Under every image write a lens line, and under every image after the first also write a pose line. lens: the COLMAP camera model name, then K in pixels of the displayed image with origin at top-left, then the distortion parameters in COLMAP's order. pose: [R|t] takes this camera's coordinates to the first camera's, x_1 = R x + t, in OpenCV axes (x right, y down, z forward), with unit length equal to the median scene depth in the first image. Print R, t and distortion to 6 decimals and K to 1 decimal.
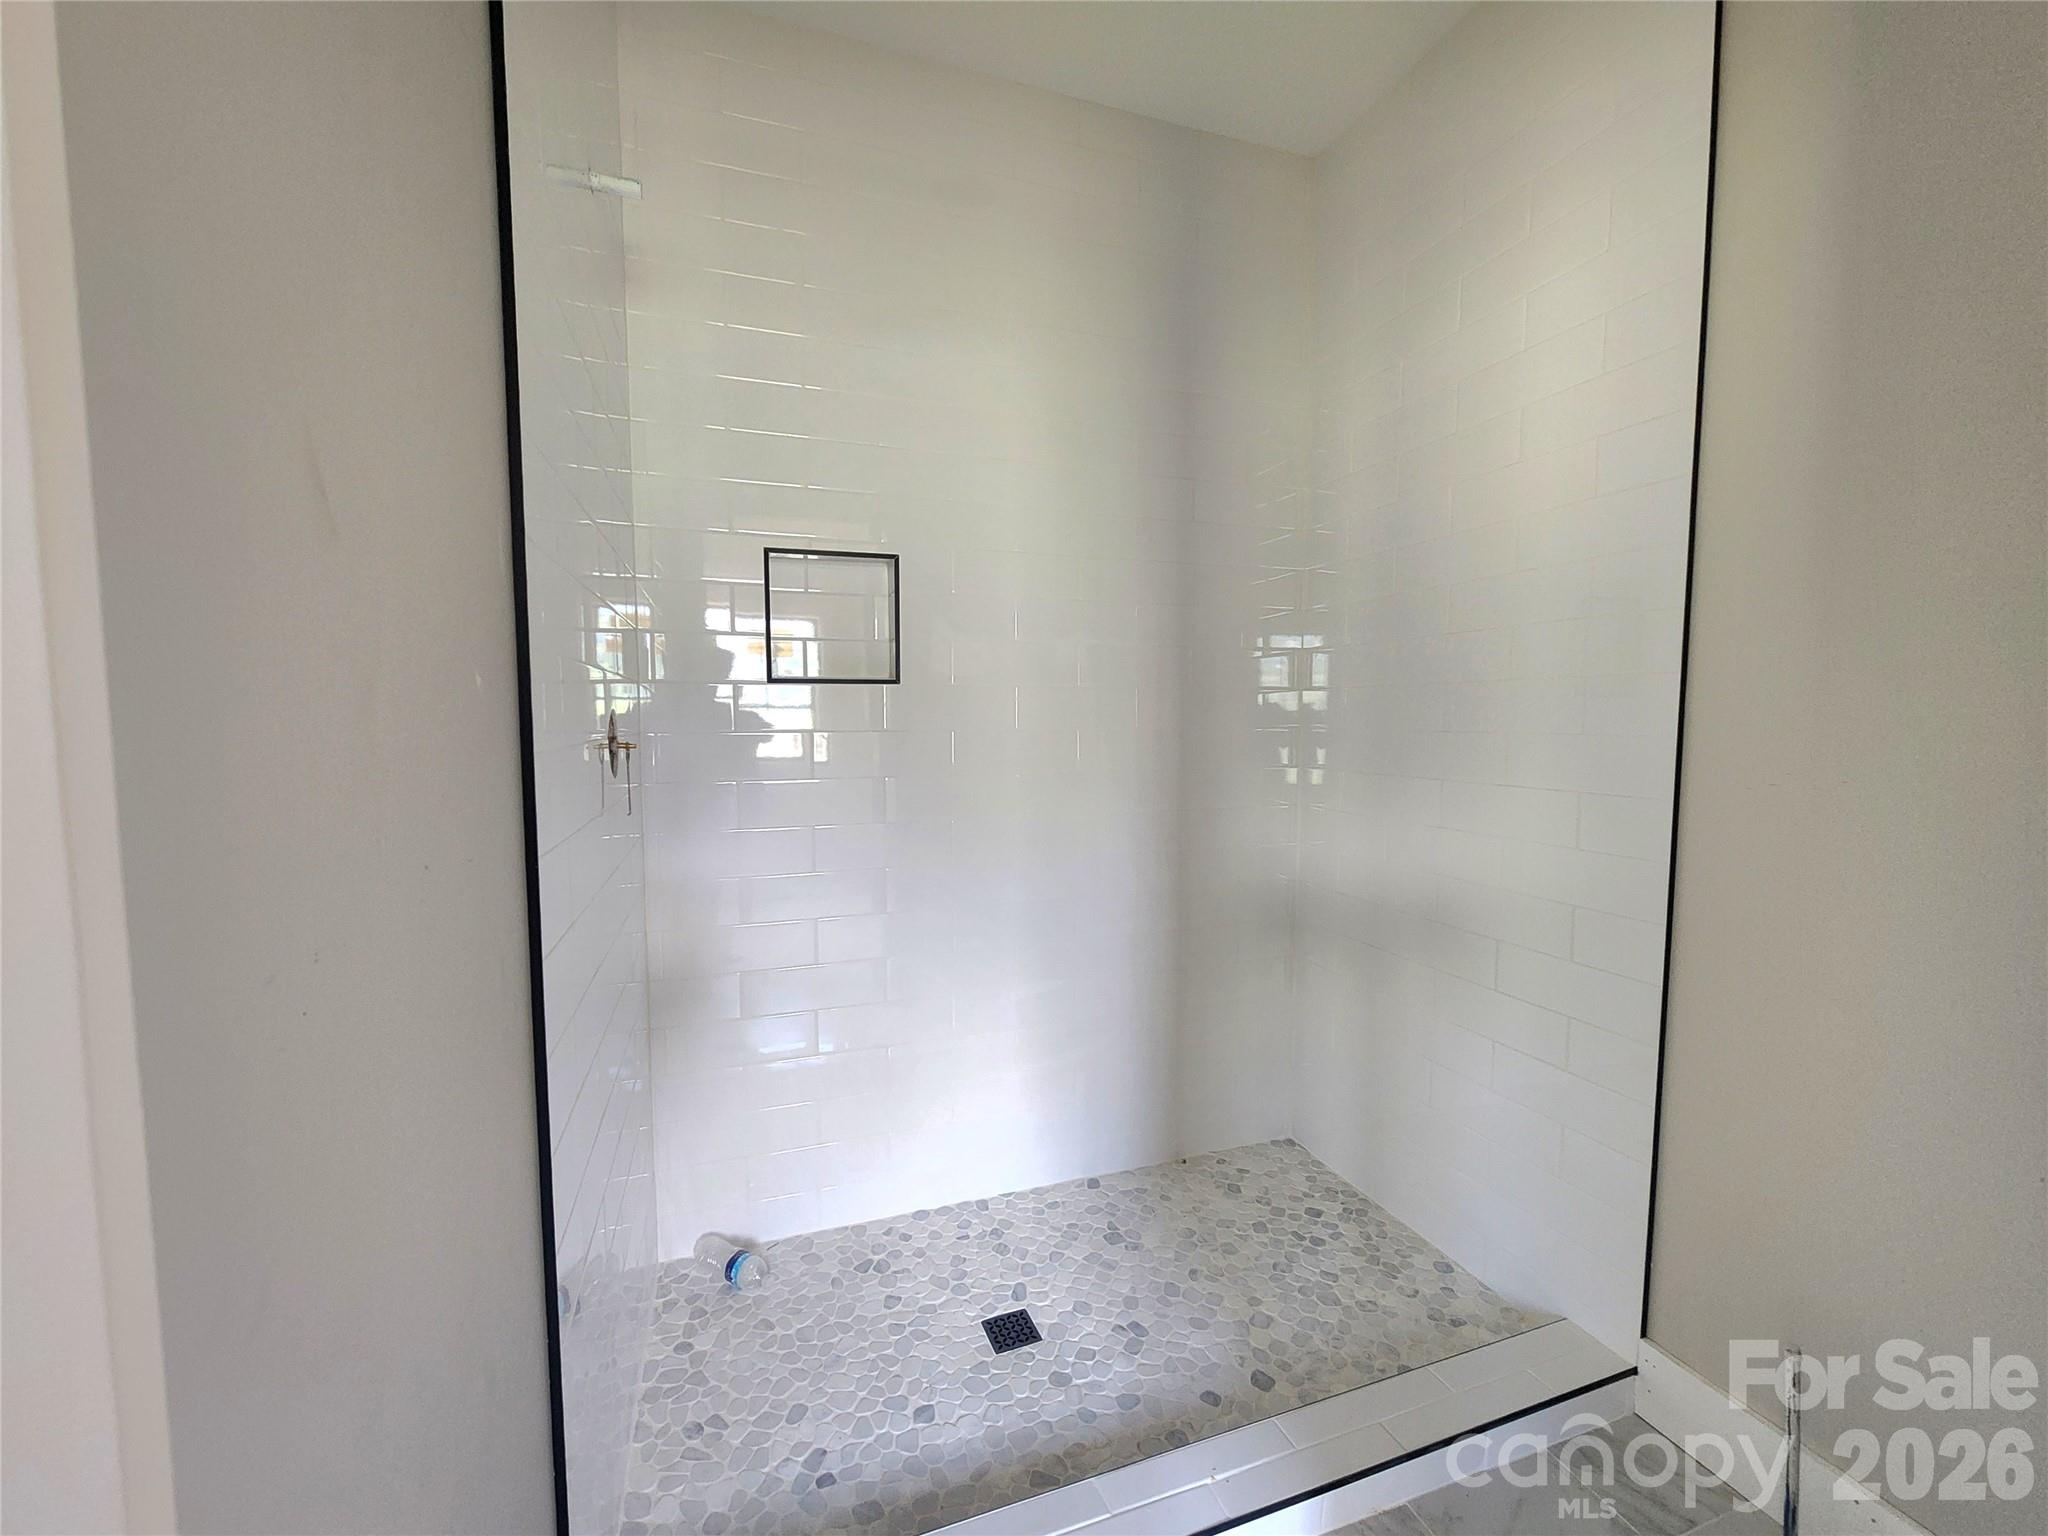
lens RADIAL K [[835.6, 0, 1026.8], [0, 835.6, 766.1], [0, 0, 1]] dist [-0.000327, 0.000659]
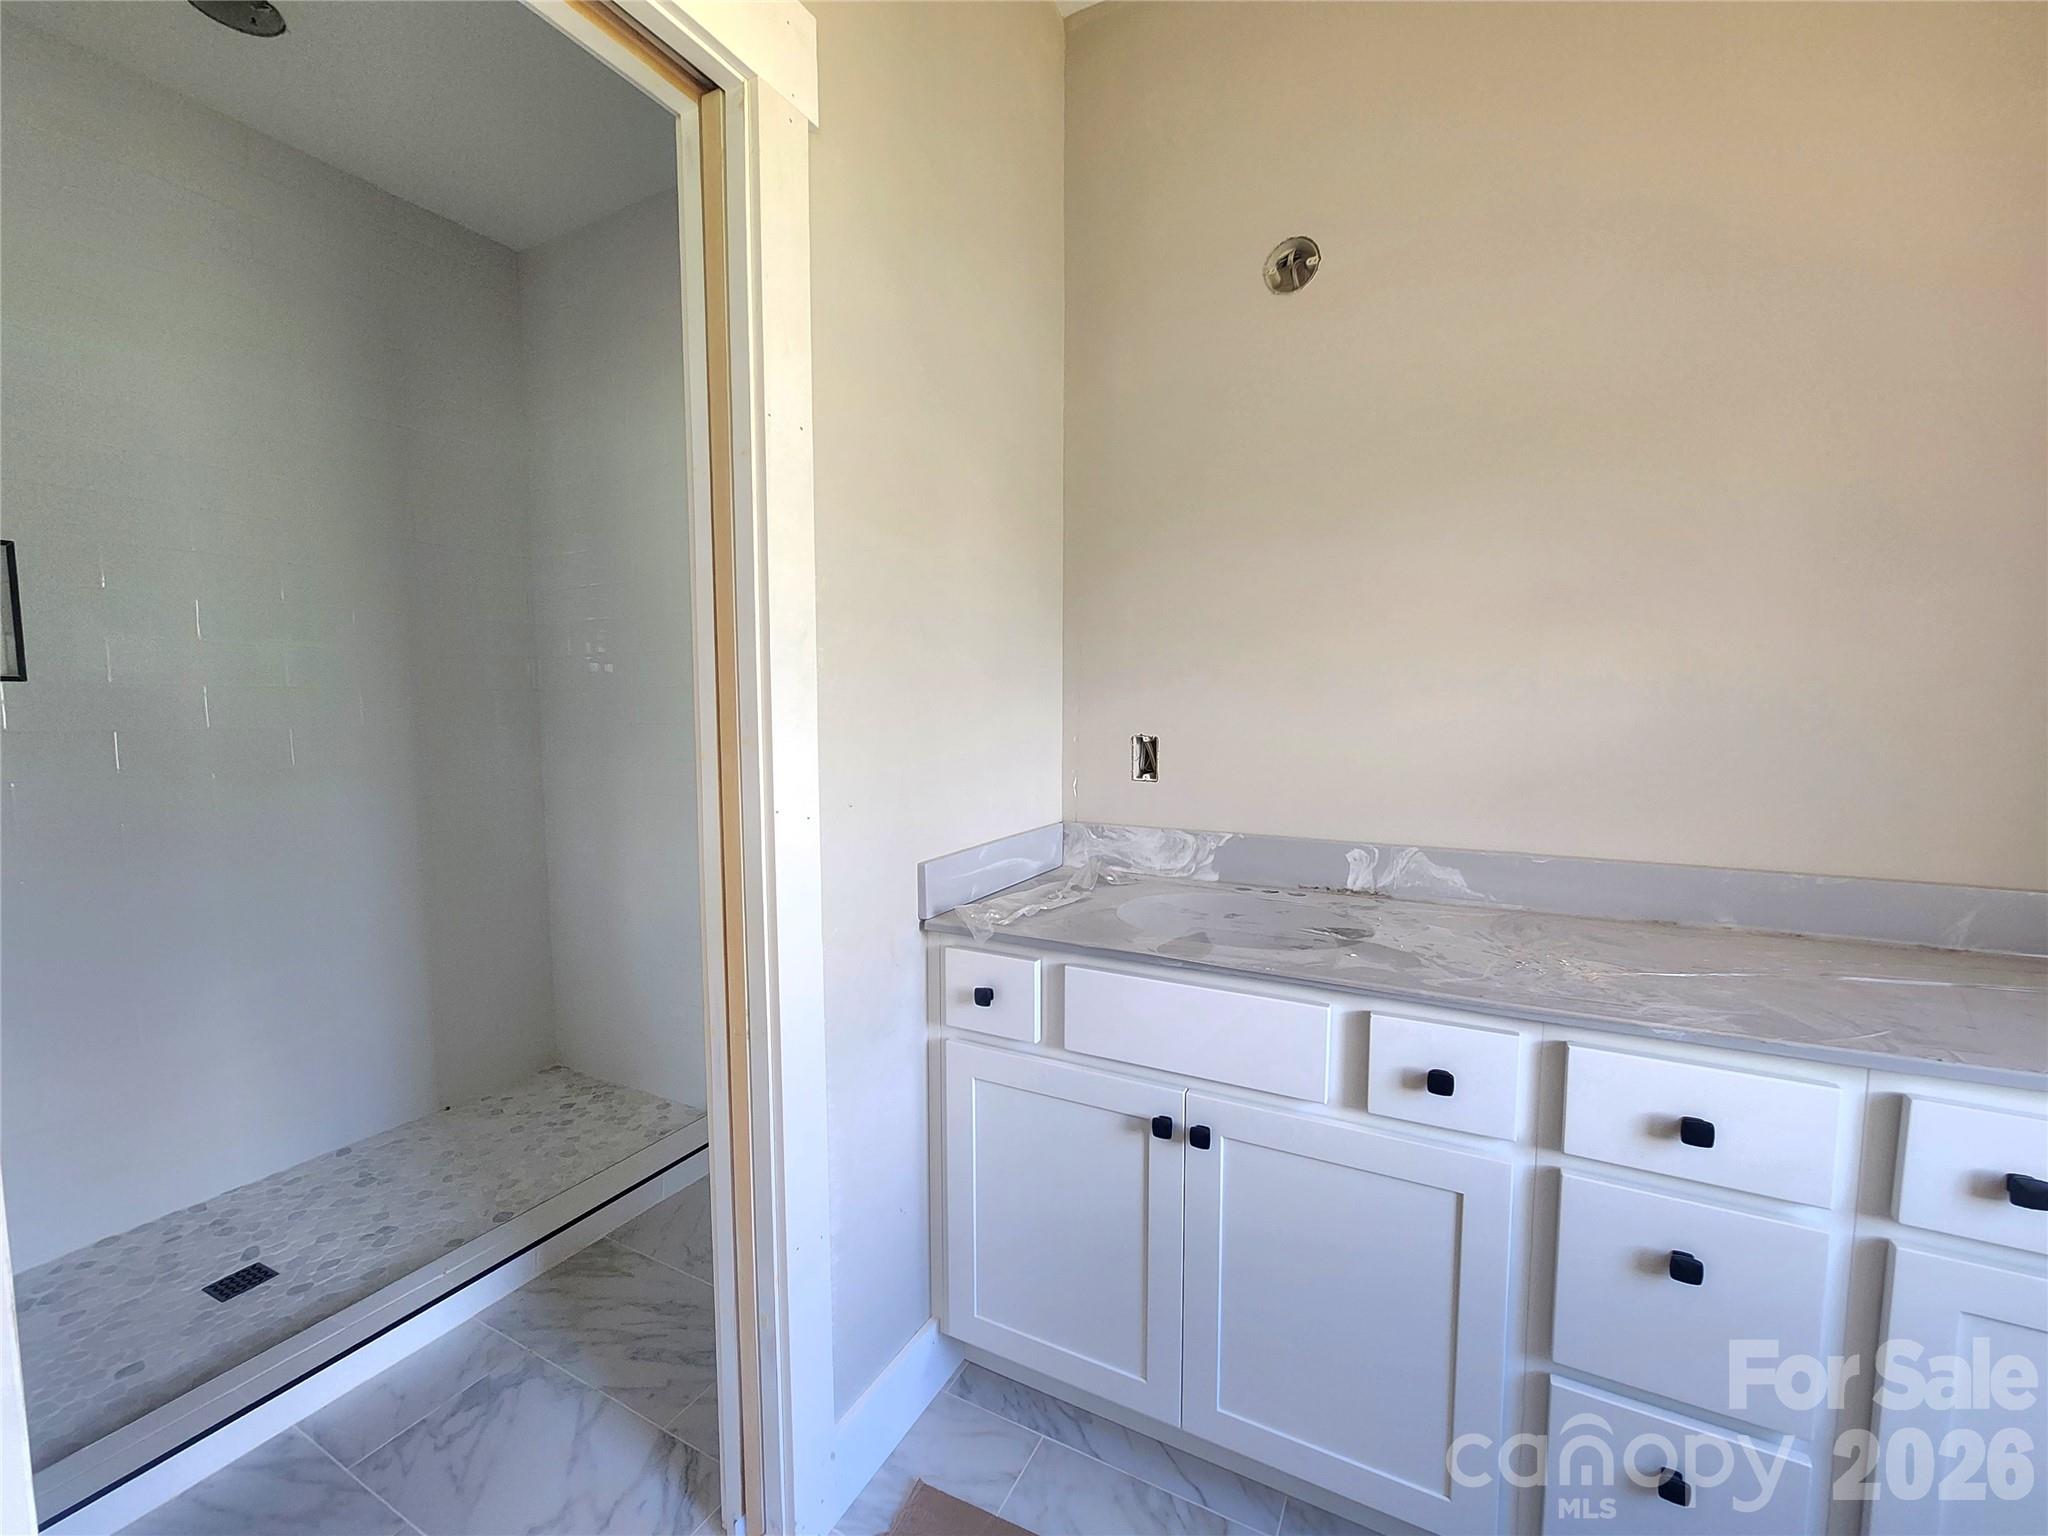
lens RADIAL K [[835.6, 0, 1027.0], [0, 835.6, 767.5], [0, 0, 1]] dist [-0.000327, 0.000659]
pose [[0.735367, -0.051502, 0.675709, 0.029205], [0.047962, 0.998563, 0.023913, 0.028529], [-0.675970, 0.014824, 0.736780, -0.444935]]
